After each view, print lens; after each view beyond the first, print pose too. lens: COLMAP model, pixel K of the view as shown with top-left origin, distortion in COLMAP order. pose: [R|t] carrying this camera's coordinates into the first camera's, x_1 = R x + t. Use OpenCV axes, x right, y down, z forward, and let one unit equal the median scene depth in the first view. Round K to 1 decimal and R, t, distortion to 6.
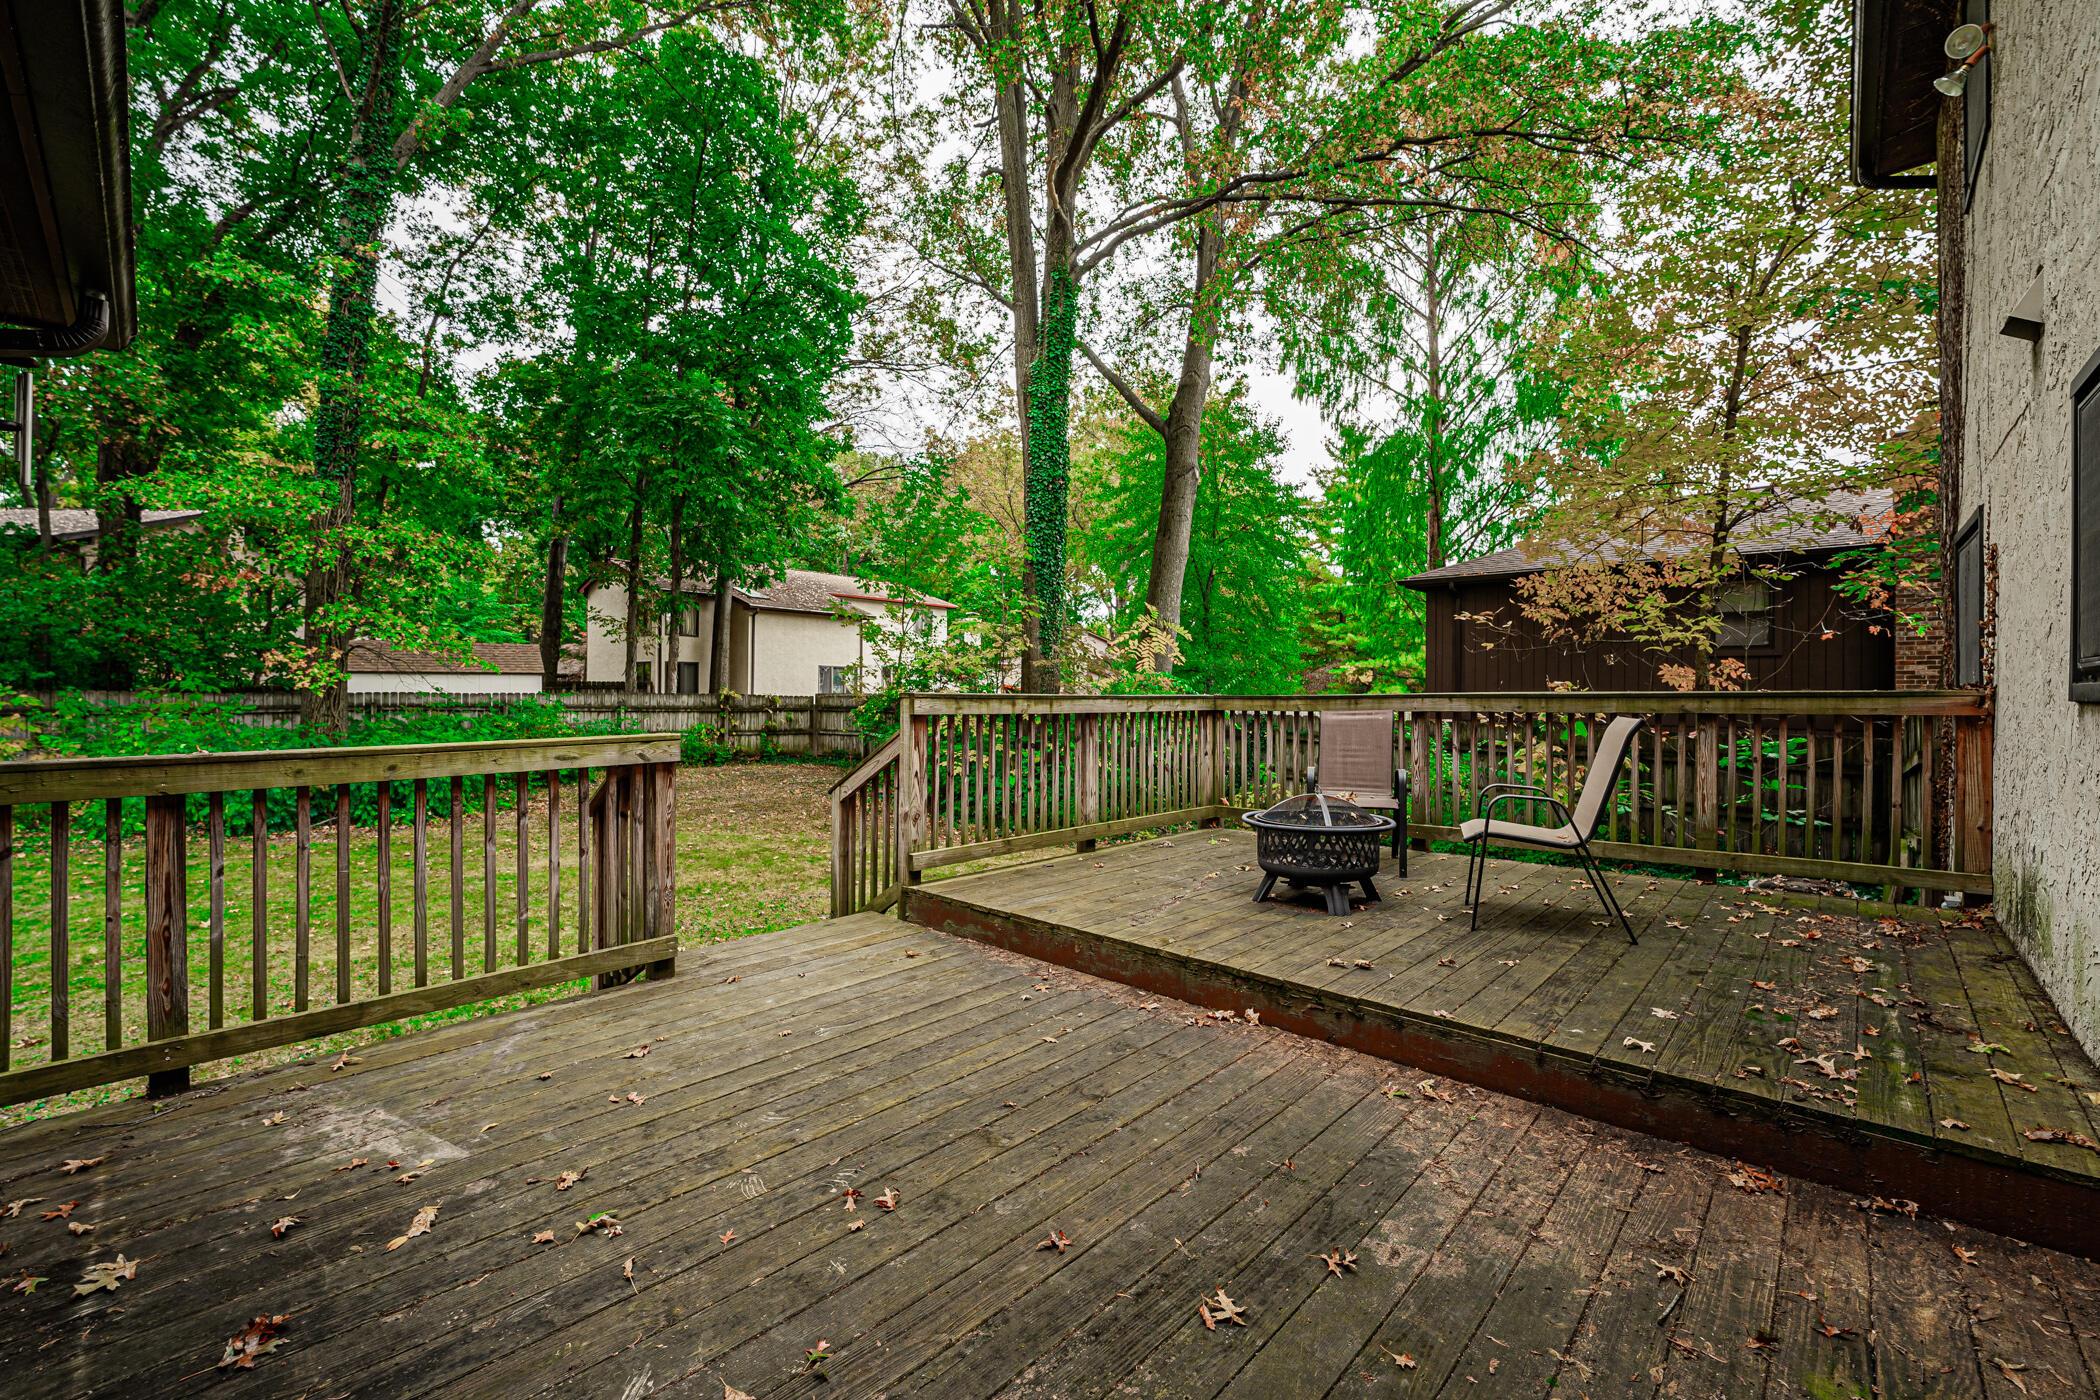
lens RADIAL K [[864.3, 0, 1058.6], [0, 864.3, 699.4], [0, 0, 1]] dist [-0.023797, 0.000711]
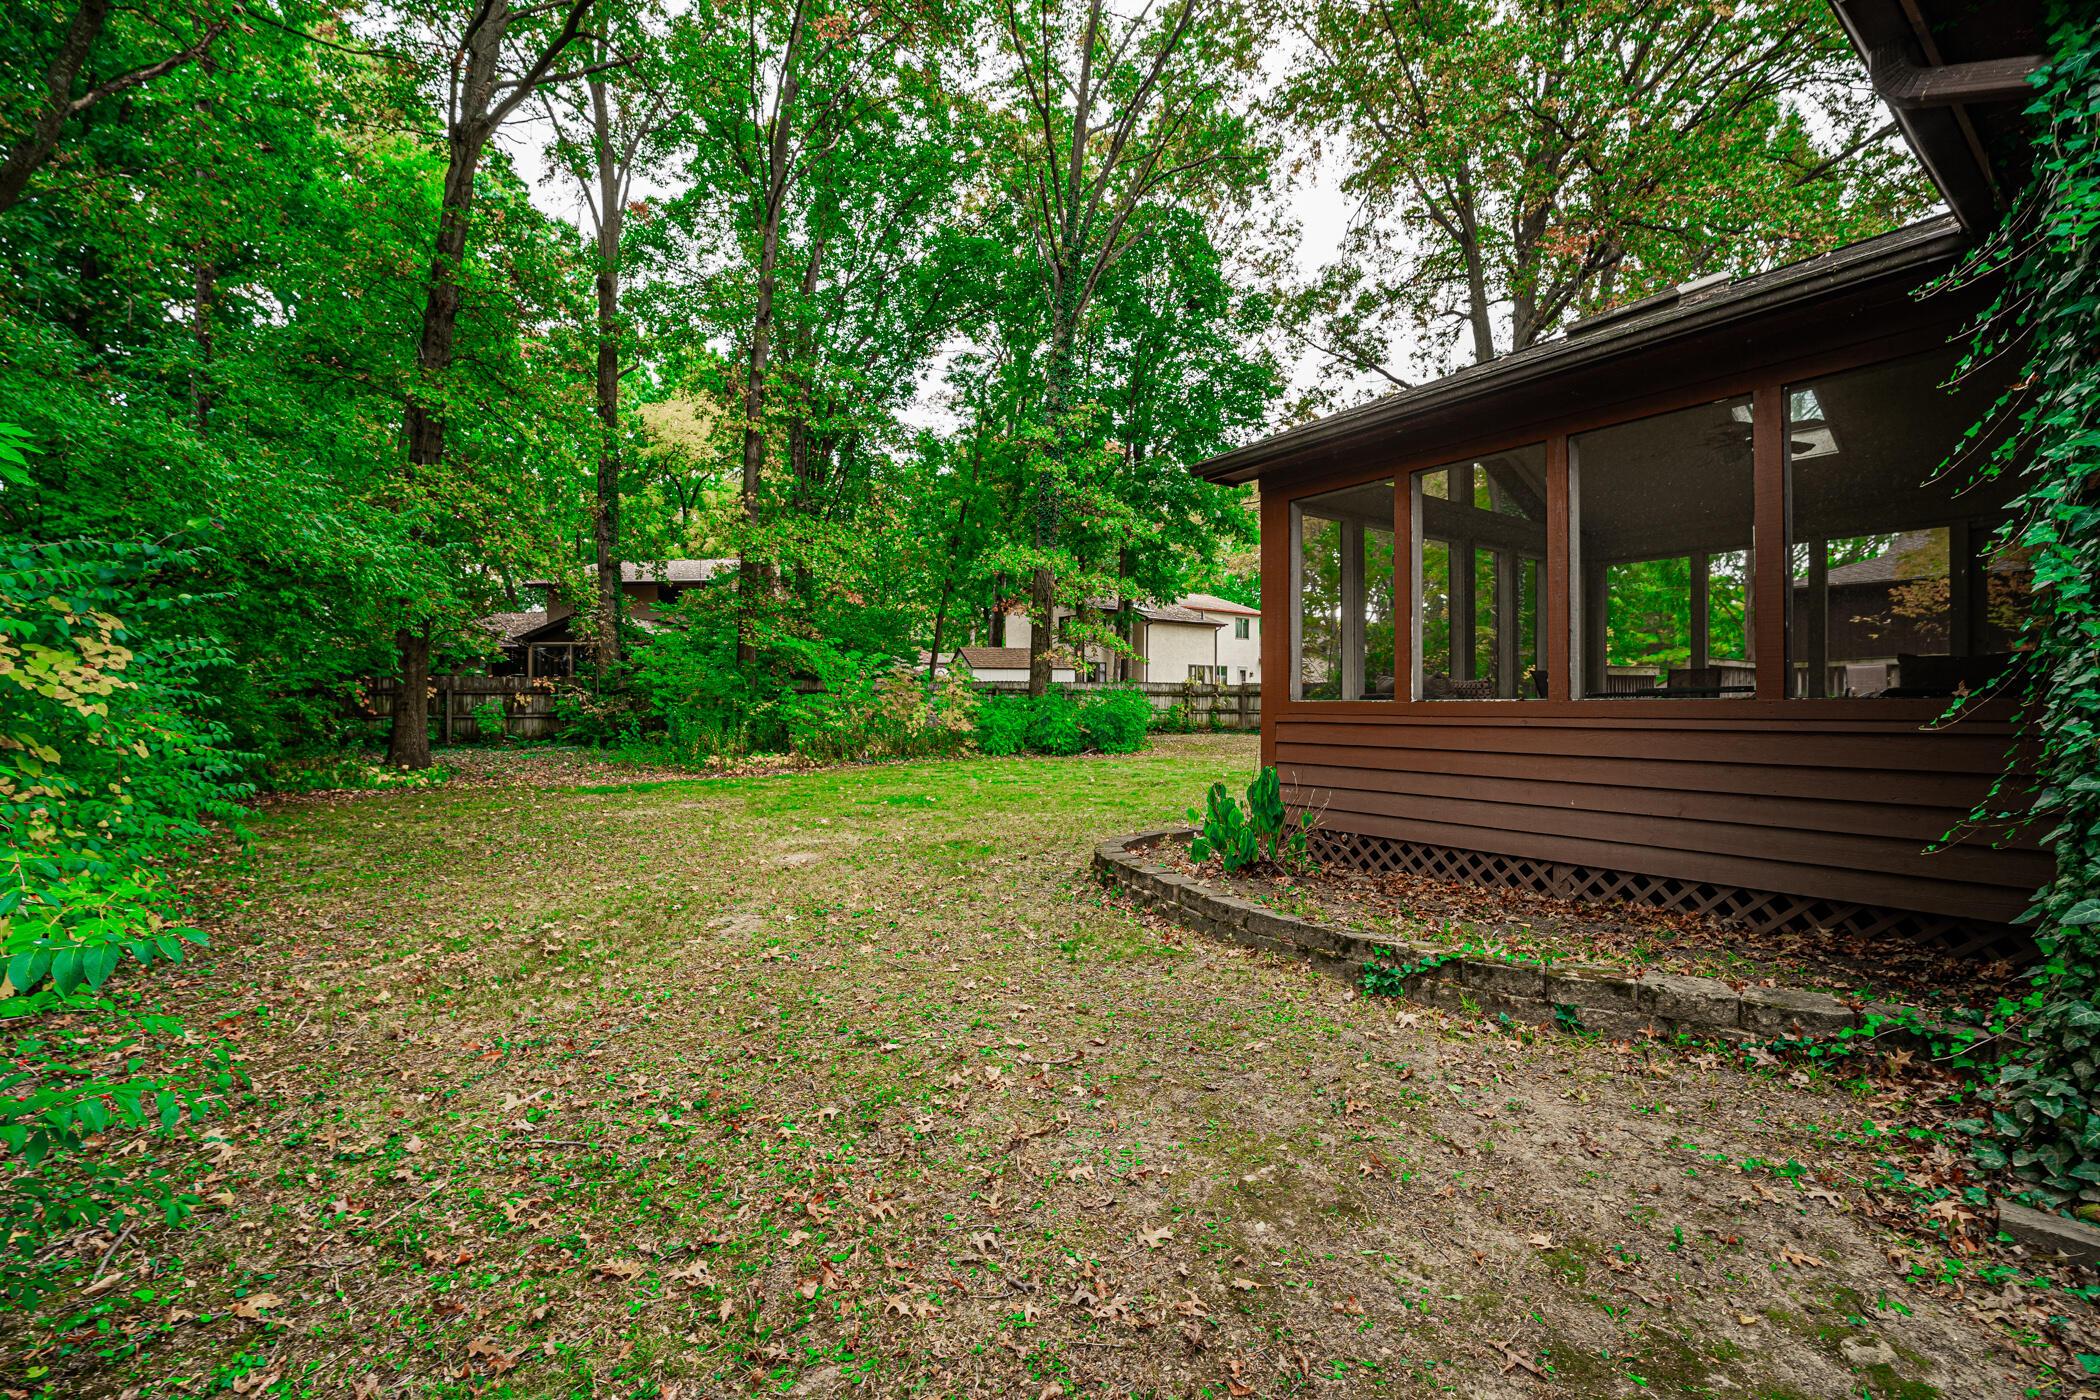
lens RADIAL K [[864.3, 0, 1038.9], [0, 864.3, 698.3], [0, 0, 1]] dist [-0.023797, 0.000711]
pose [[0.963413, -0.002628, -0.268007, -0.239456], [0.001769, 0.999993, -0.003445, 0.021932], [0.268014, 0.002845, 0.963411, -0.384539]]
